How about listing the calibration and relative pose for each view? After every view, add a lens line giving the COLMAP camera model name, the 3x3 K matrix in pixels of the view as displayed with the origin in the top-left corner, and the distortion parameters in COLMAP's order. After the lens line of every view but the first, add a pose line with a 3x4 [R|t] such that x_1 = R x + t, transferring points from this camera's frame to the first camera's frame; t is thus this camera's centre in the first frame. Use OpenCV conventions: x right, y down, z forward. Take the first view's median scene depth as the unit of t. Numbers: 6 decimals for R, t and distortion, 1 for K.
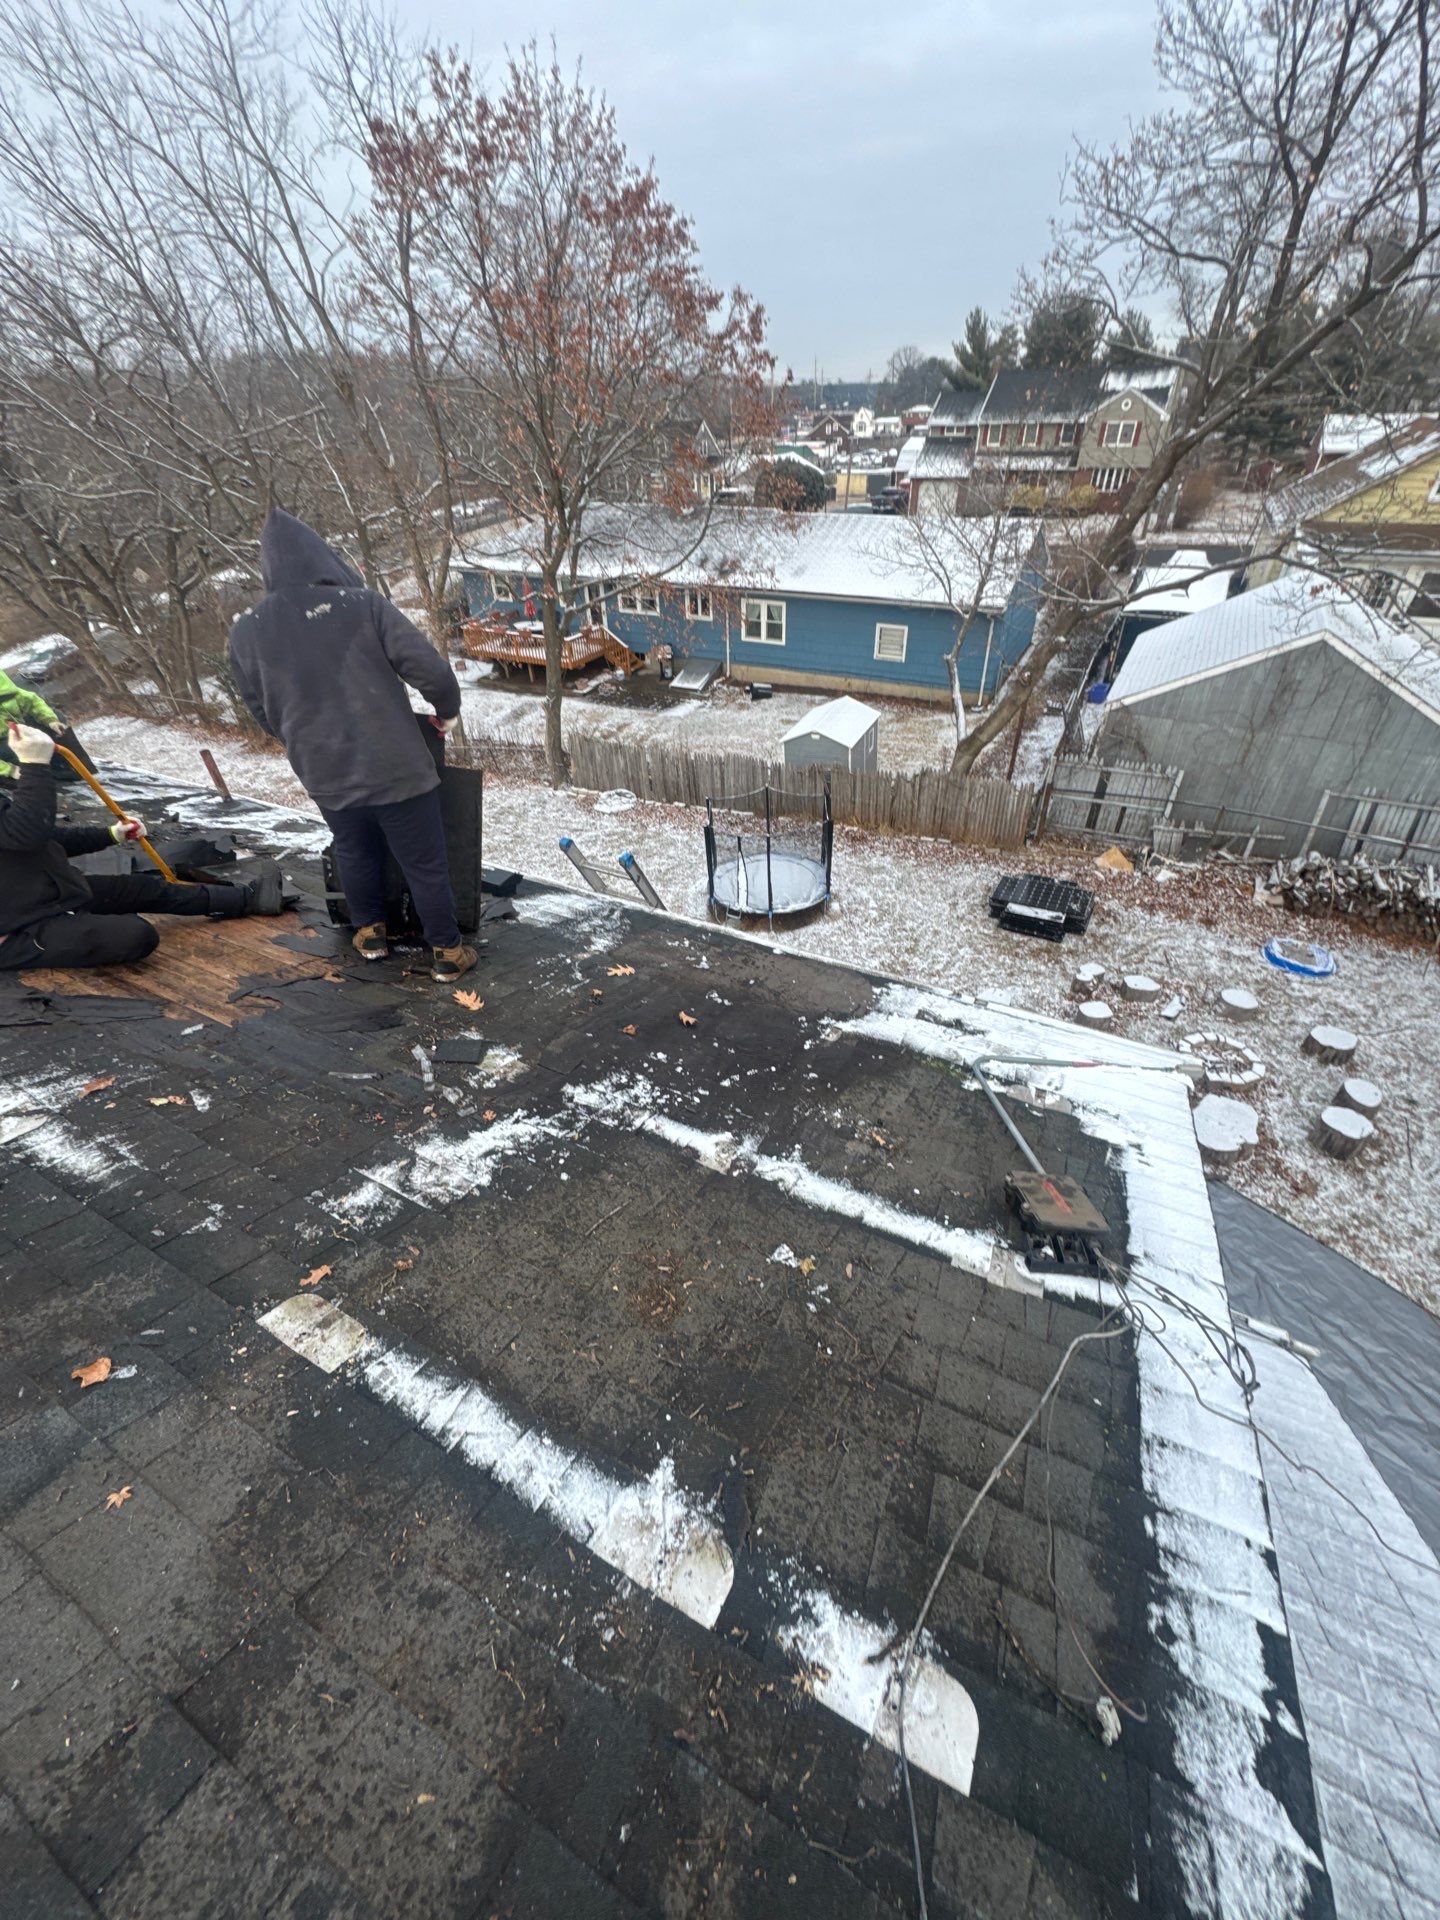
lens RADIAL K [[762.1, 0, 724.9], [0, 762.1, 960.3], [0, 0, 1]] dist [0.002456, -0.000631]
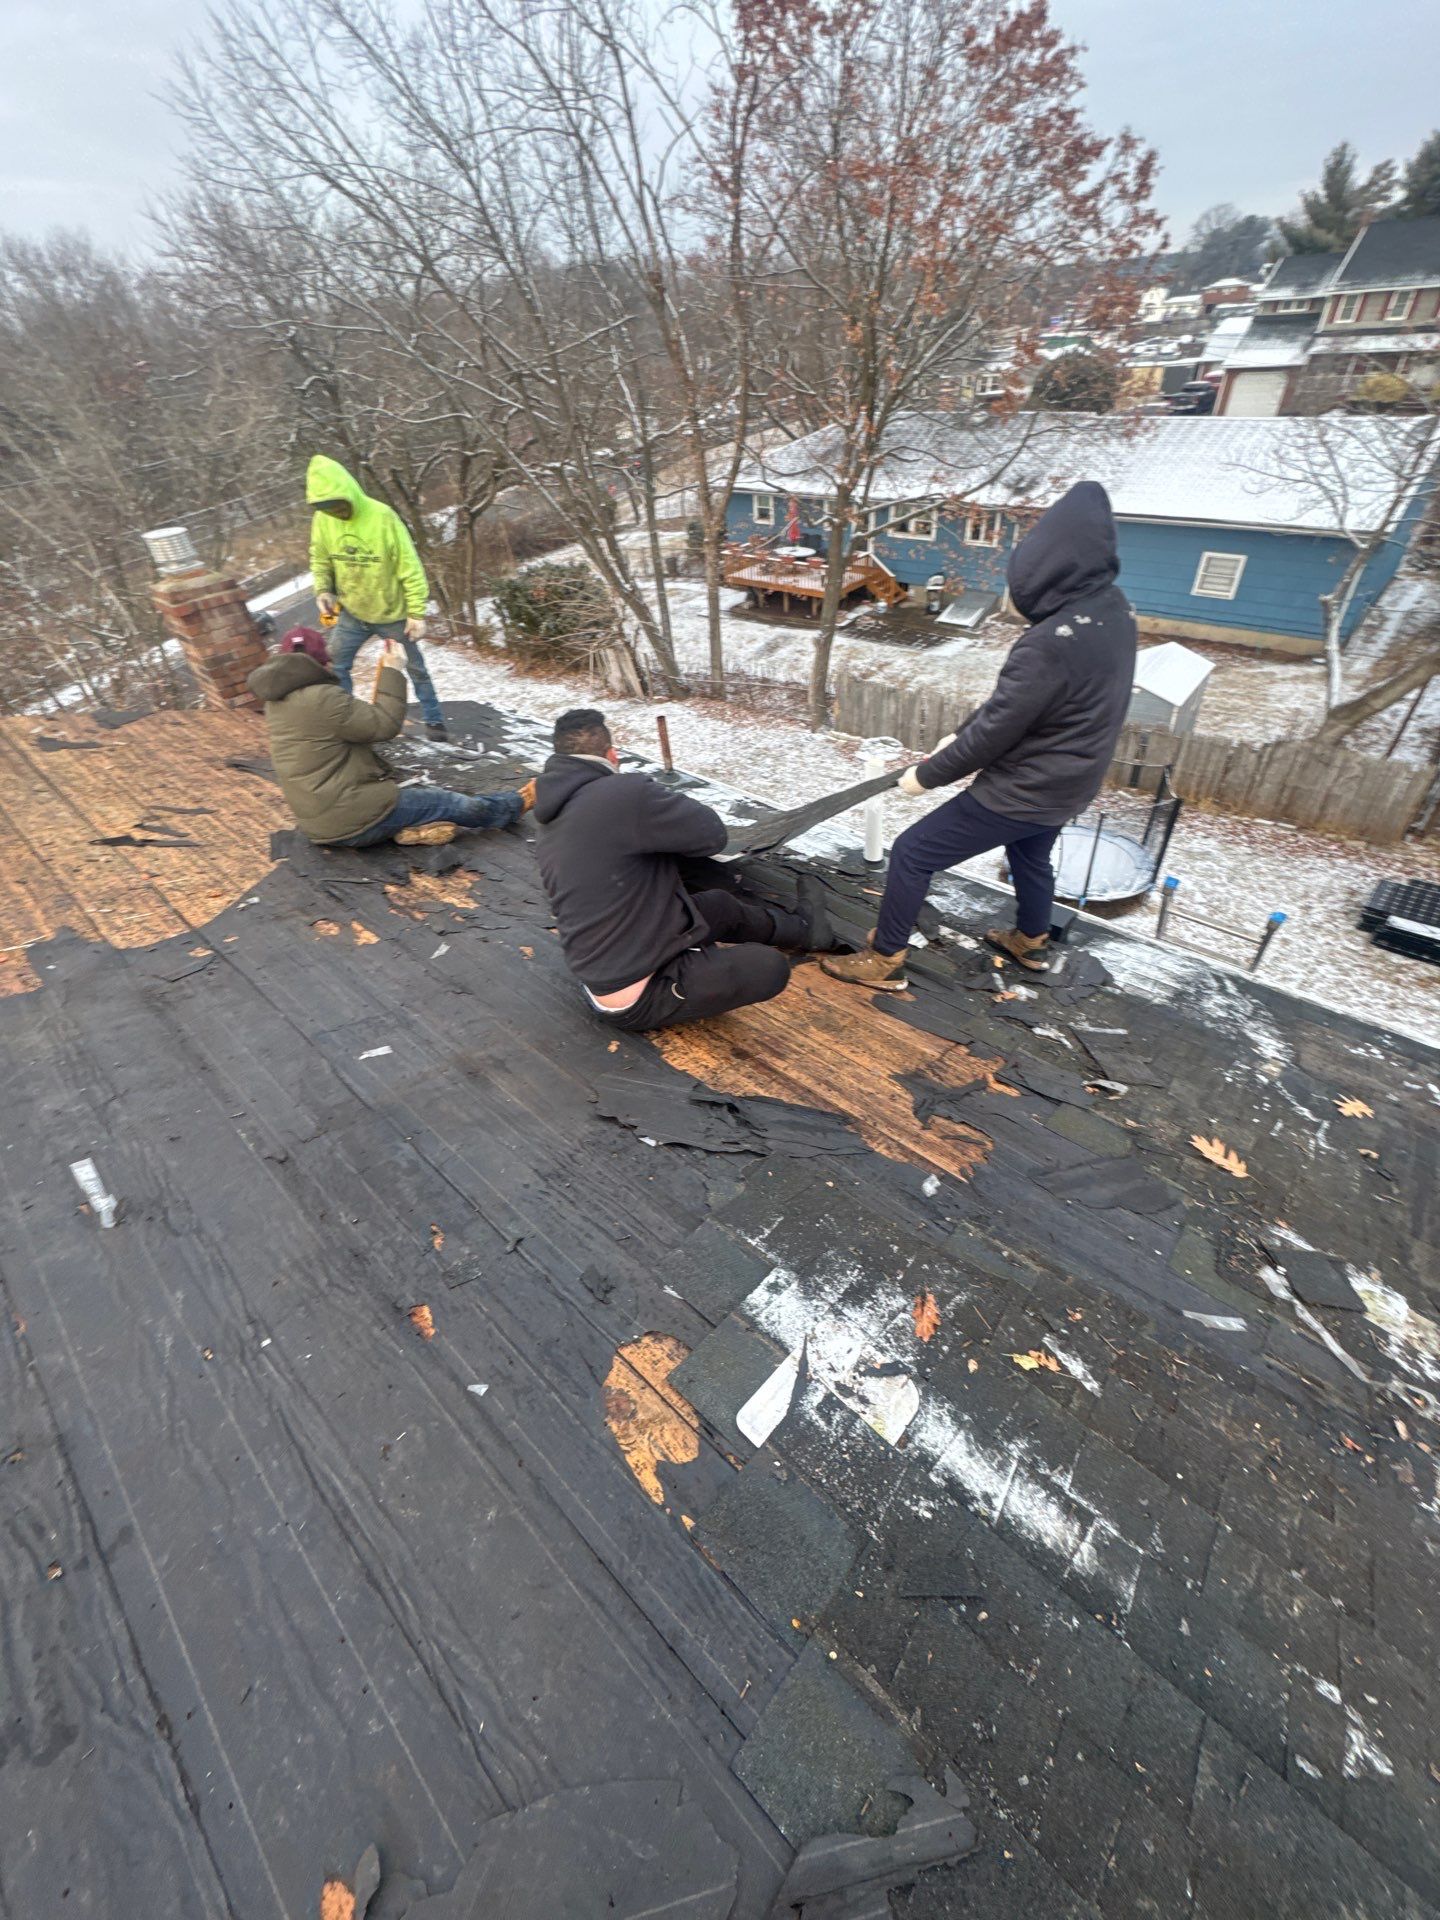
lens RADIAL K [[762.1, 0, 724.9], [0, 762.1, 960.3], [0, 0, 1]] dist [0.002456, -0.000631]
pose [[0.968068, 0.123884, -0.217939, -0.073464], [-0.105508, 0.989959, 0.094069, -0.016480], [0.227405, -0.068071, 0.971418, 0.025300]]
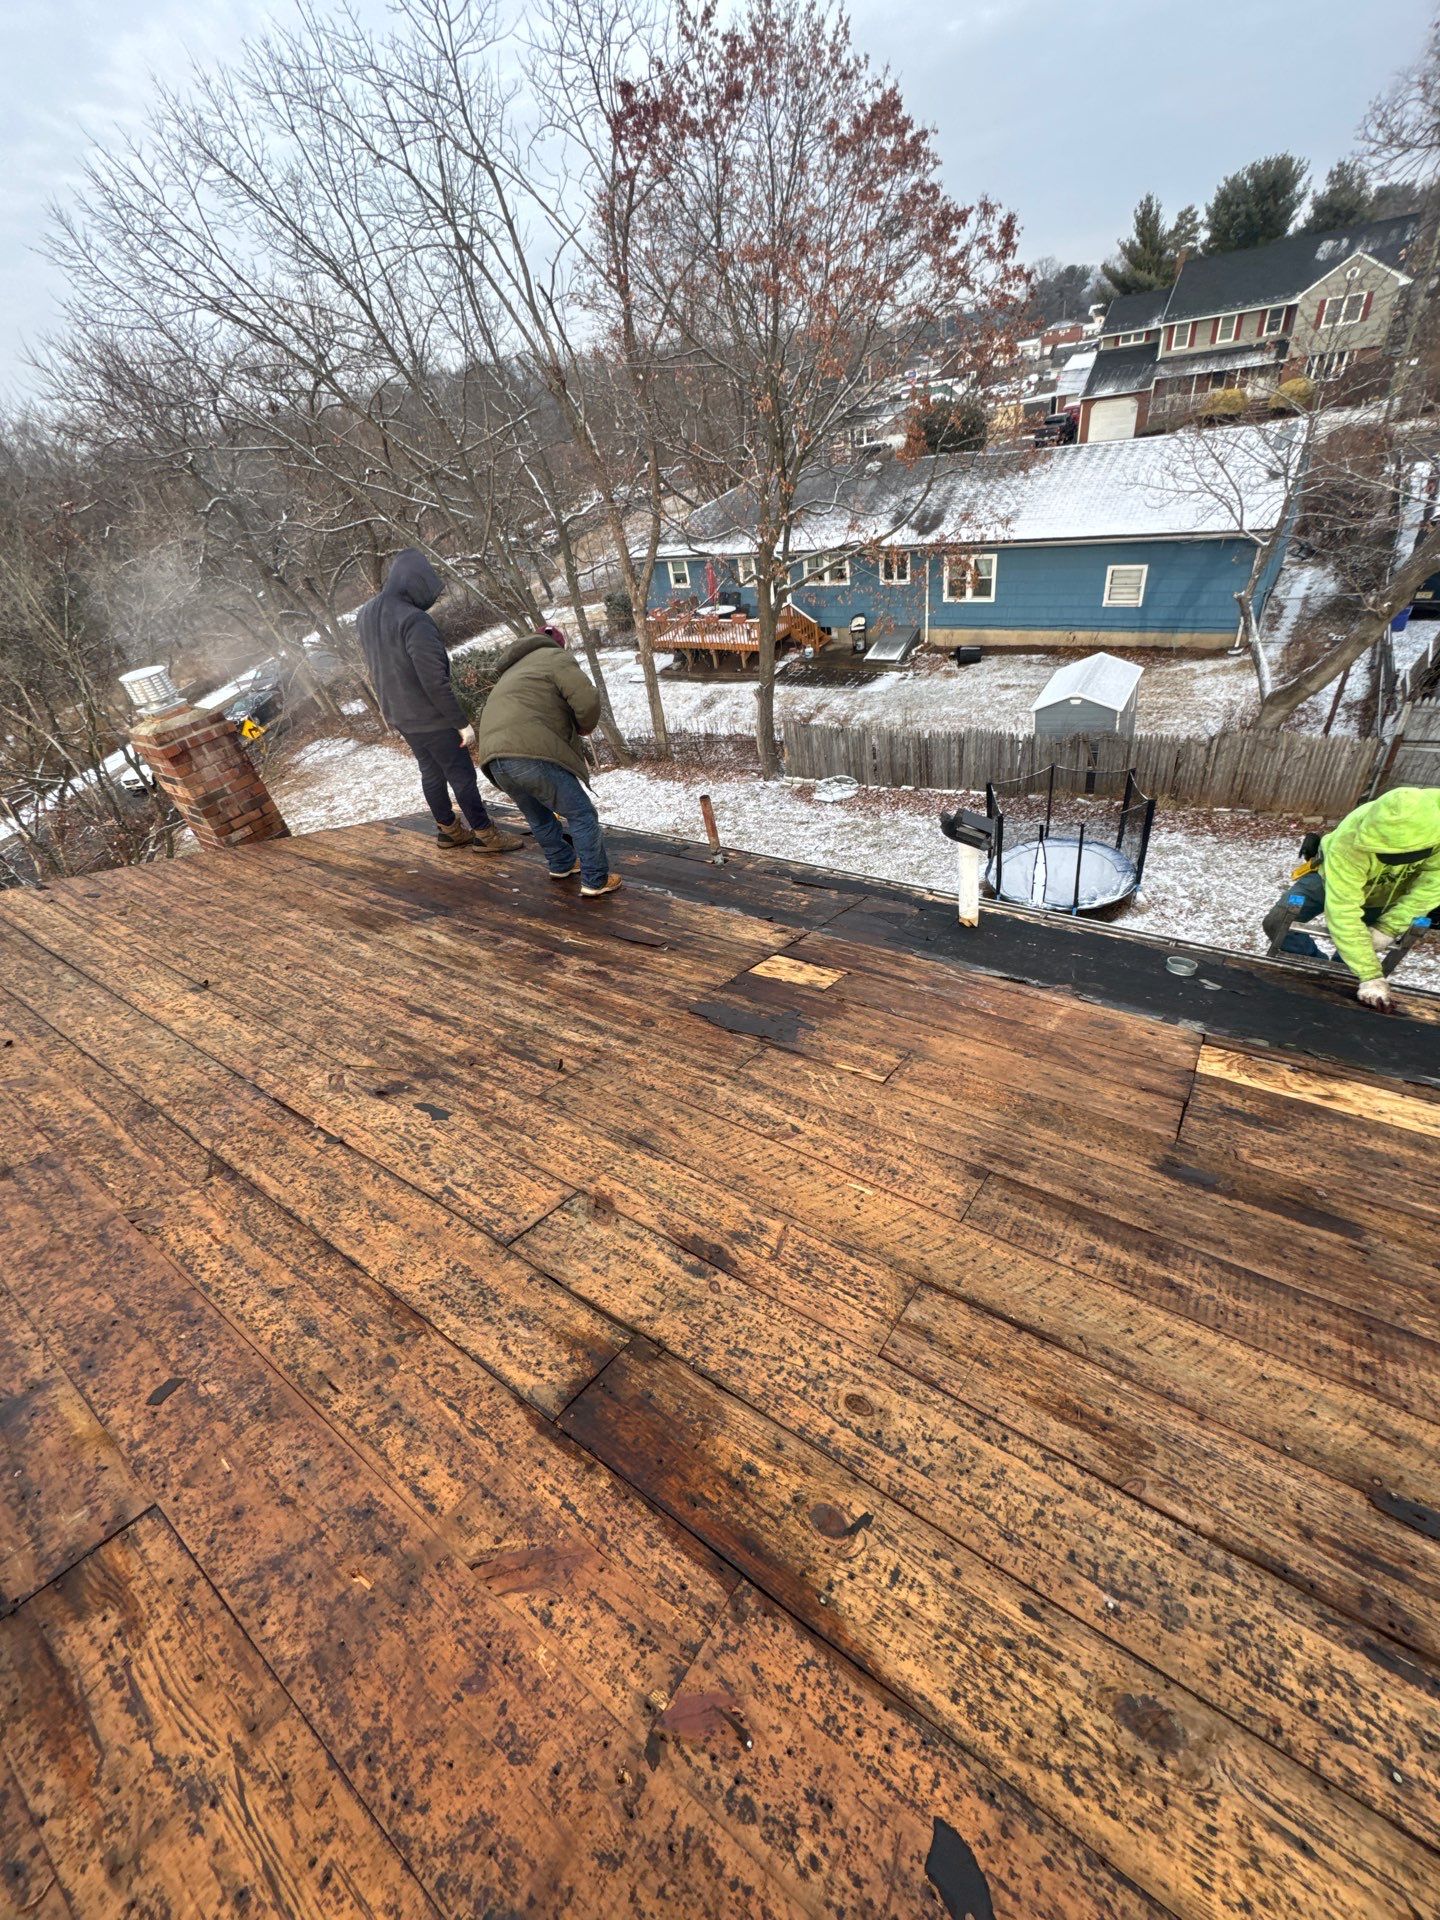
lens RADIAL K [[763.7, 0, 723.1], [0, 763.7, 958.2], [0, 0, 1]] dist [0.003954, -0.000922]
pose [[0.985198, -0.030838, -0.168626, -0.103710], [0.035727, 0.999022, 0.026035, -0.023217], [0.167658, -0.031674, 0.985336, 0.030626]]
